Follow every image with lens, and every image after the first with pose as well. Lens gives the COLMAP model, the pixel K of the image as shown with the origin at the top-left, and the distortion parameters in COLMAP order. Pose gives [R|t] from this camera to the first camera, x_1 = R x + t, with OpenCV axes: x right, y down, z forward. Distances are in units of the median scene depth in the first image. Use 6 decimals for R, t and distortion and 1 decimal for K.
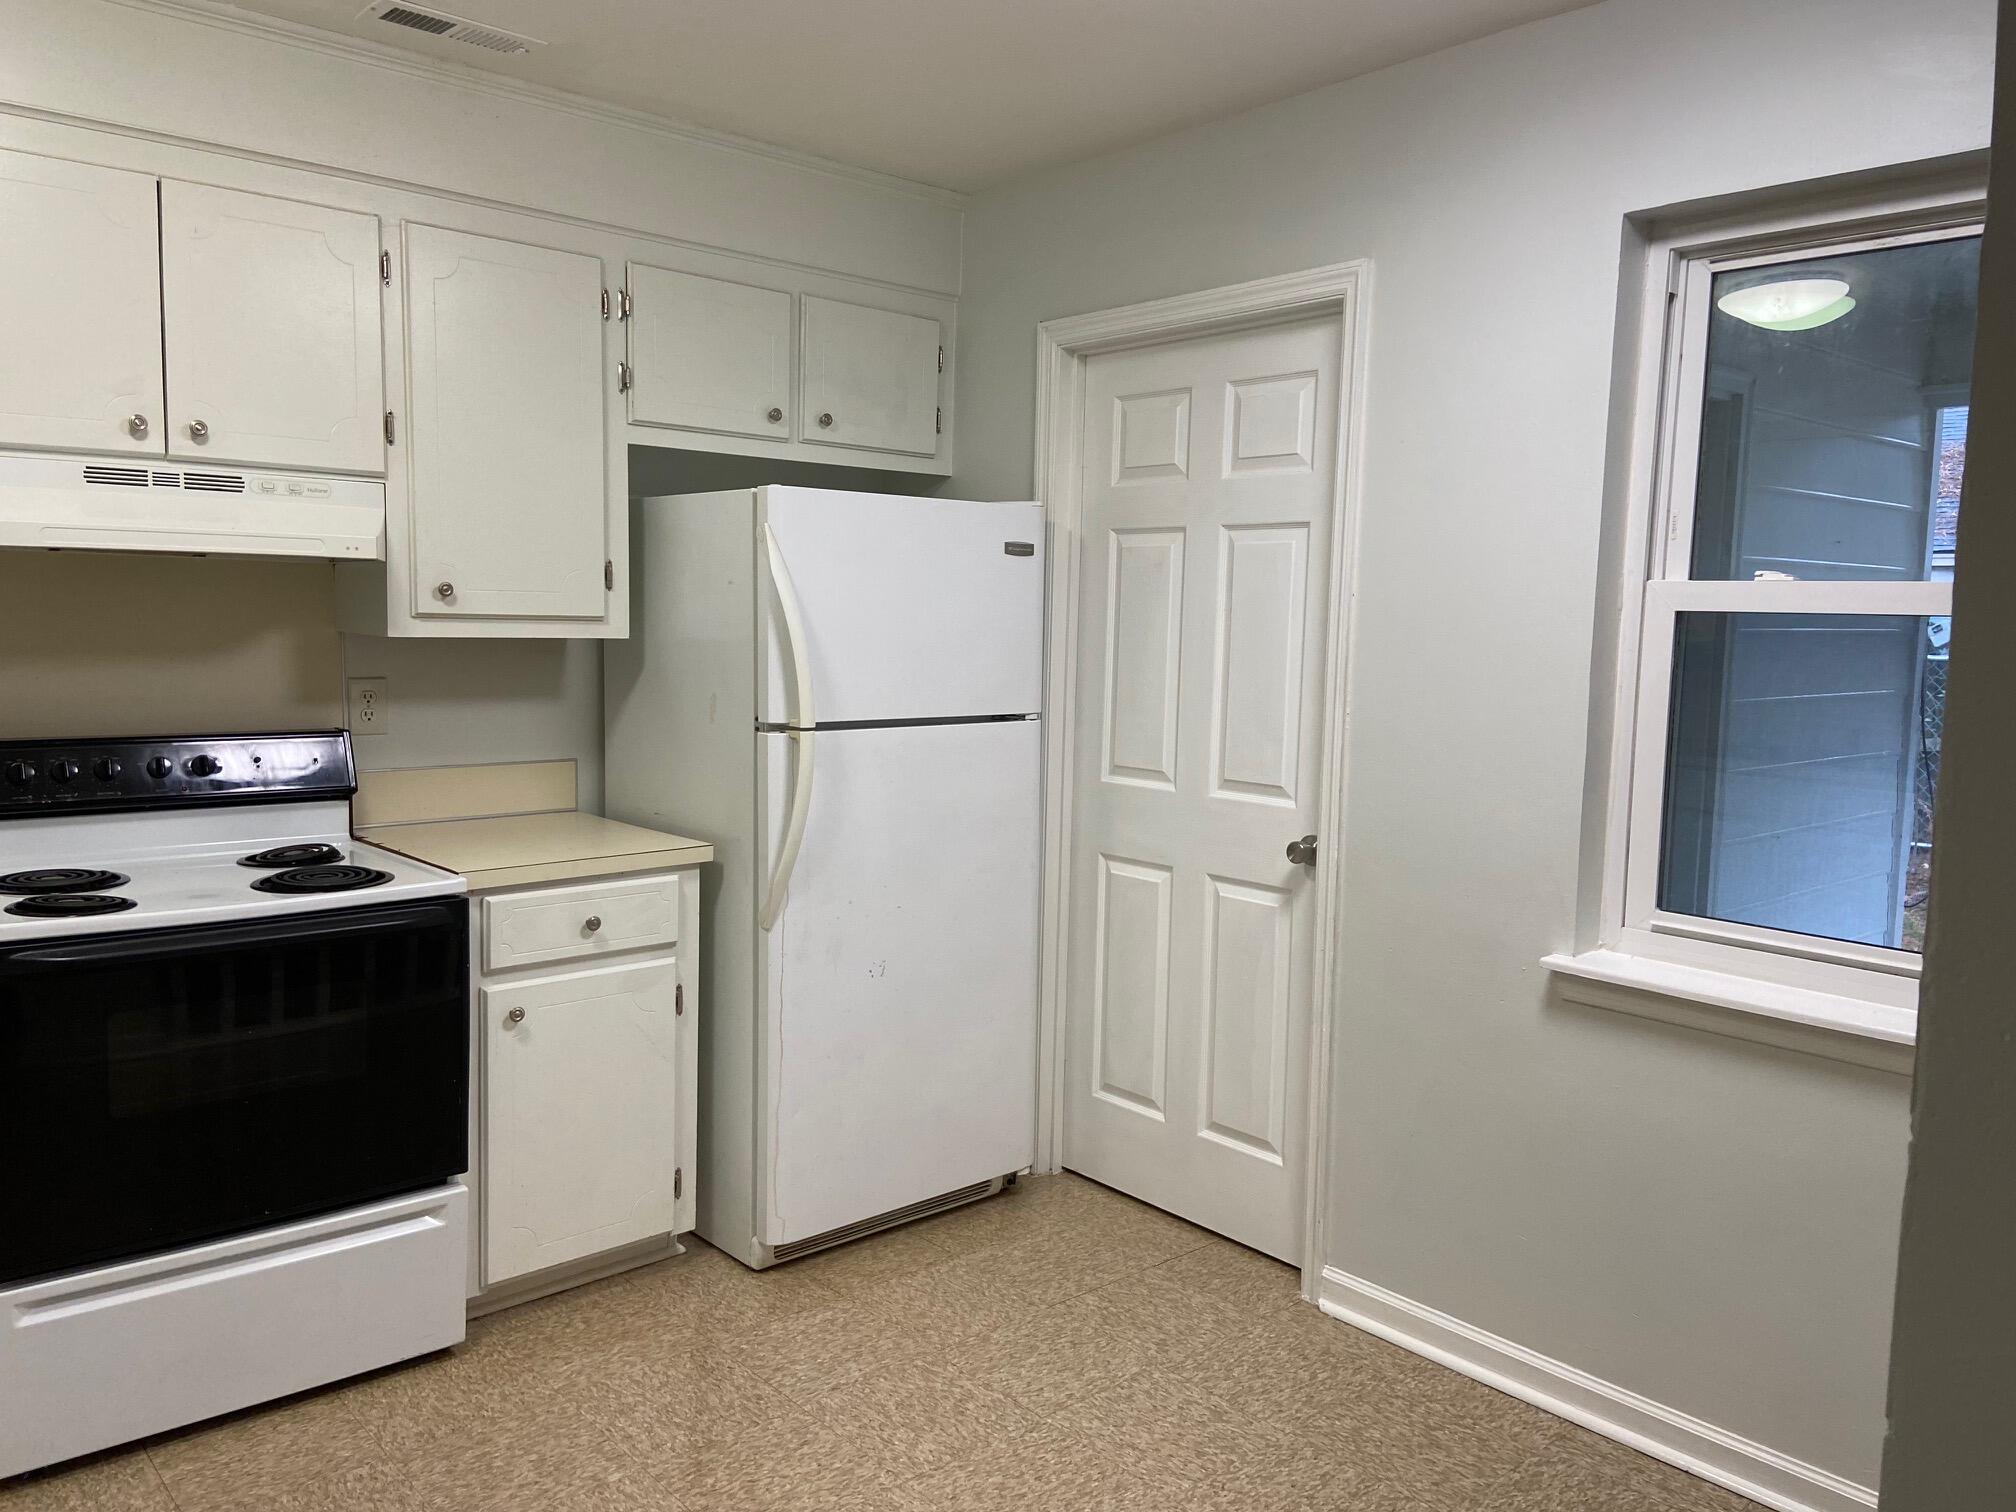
lens RADIAL K [[1505.9, 0, 1008.0], [0, 1505.9, 756.0], [0, 0, 1]] dist [0.118778, -0.146091]
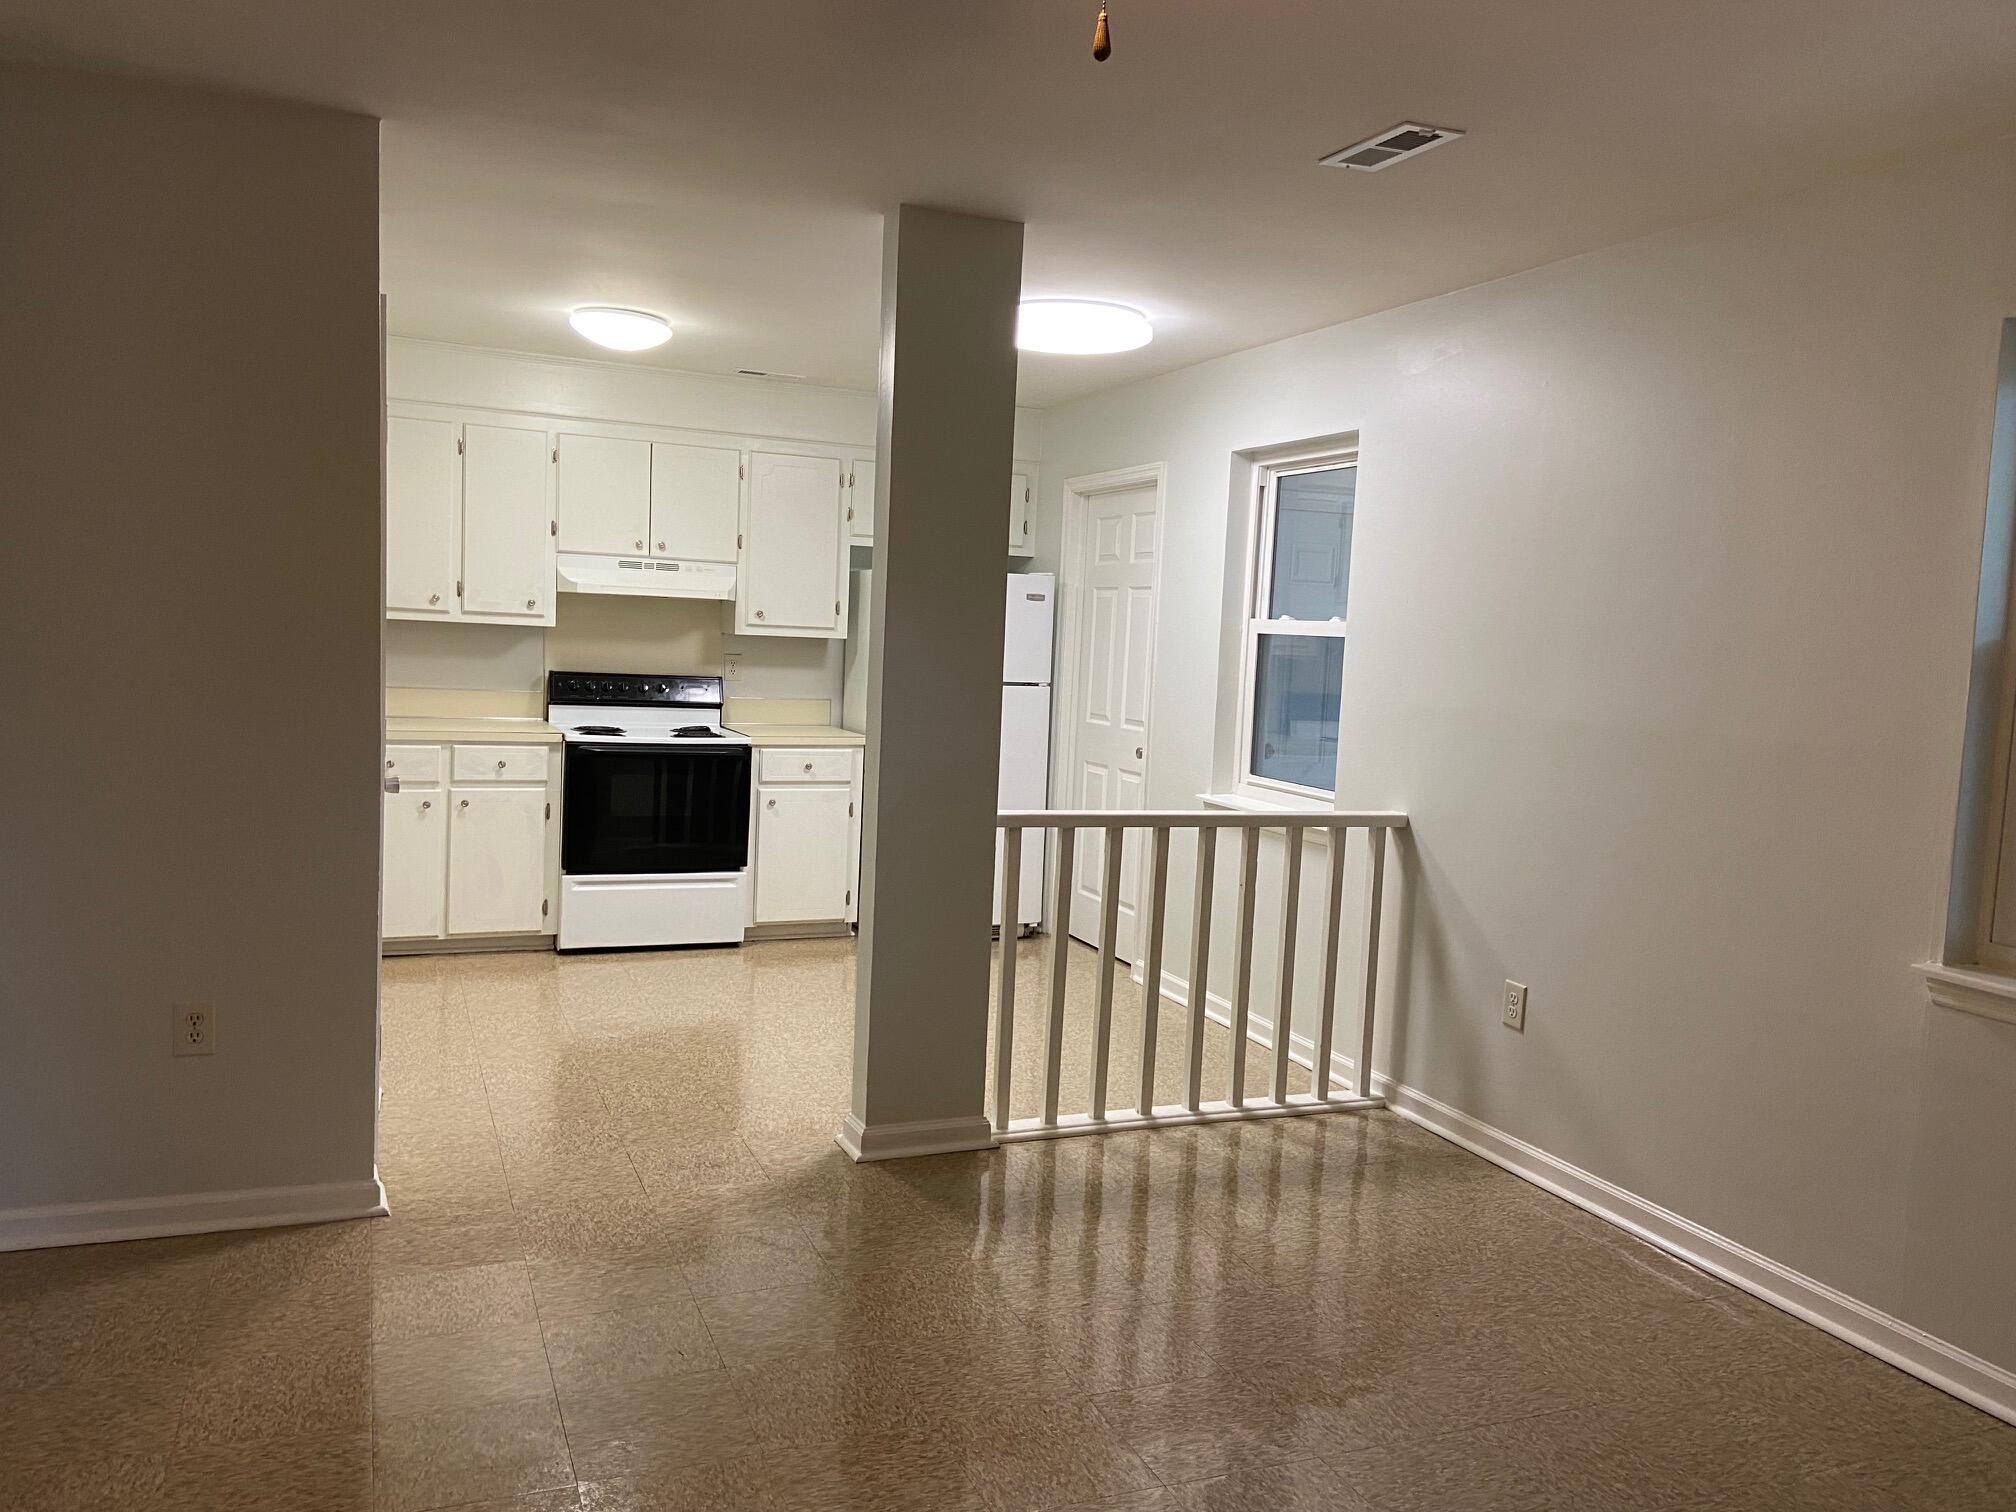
lens RADIAL K [[1533.4, 0, 1009.8], [0, 1533.4, 736.2], [0, 0, 1]] dist [0.120752, -0.164182]
pose [[0.945205, 0.043020, -0.323630, 0.742855], [-0.054950, 0.998102, -0.027813, 0.116950], [0.321819, 0.044073, 0.945775, -1.039958]]
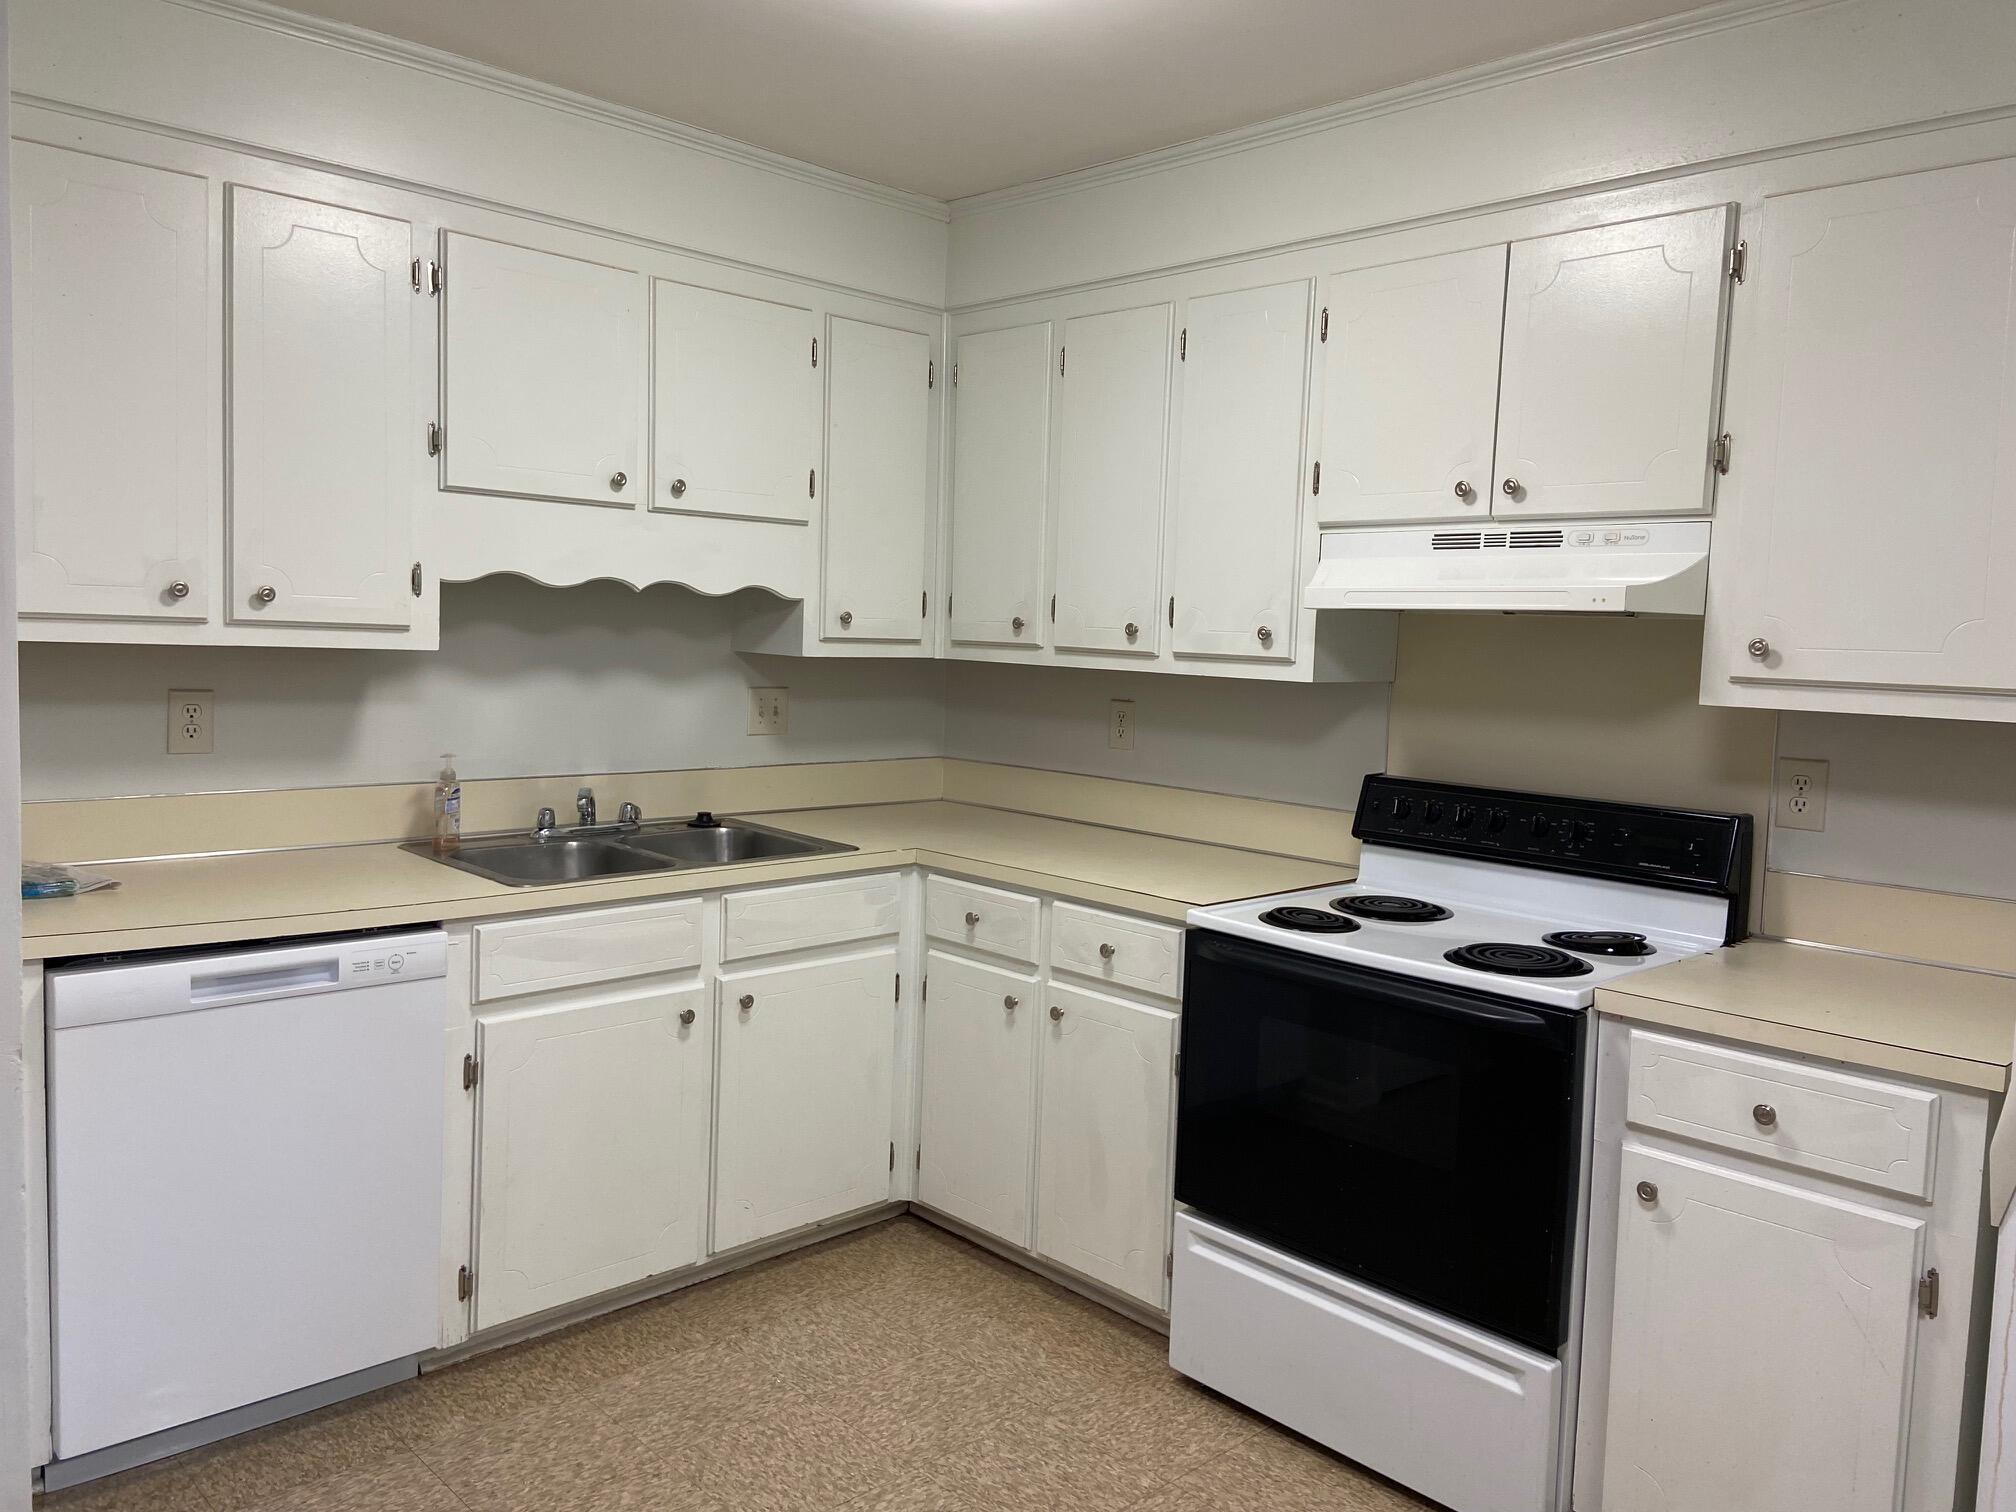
lens RADIAL K [[1533.4, 0, 1009.8], [0, 1533.4, 736.2], [0, 0, 1]] dist [0.120752, -0.164182]
pose [[0.021805, 0.047723, -0.998623, 0.453908], [-0.133133, 0.990103, 0.044409, -0.050978], [0.990858, 0.131981, 0.027943, 0.634962]]
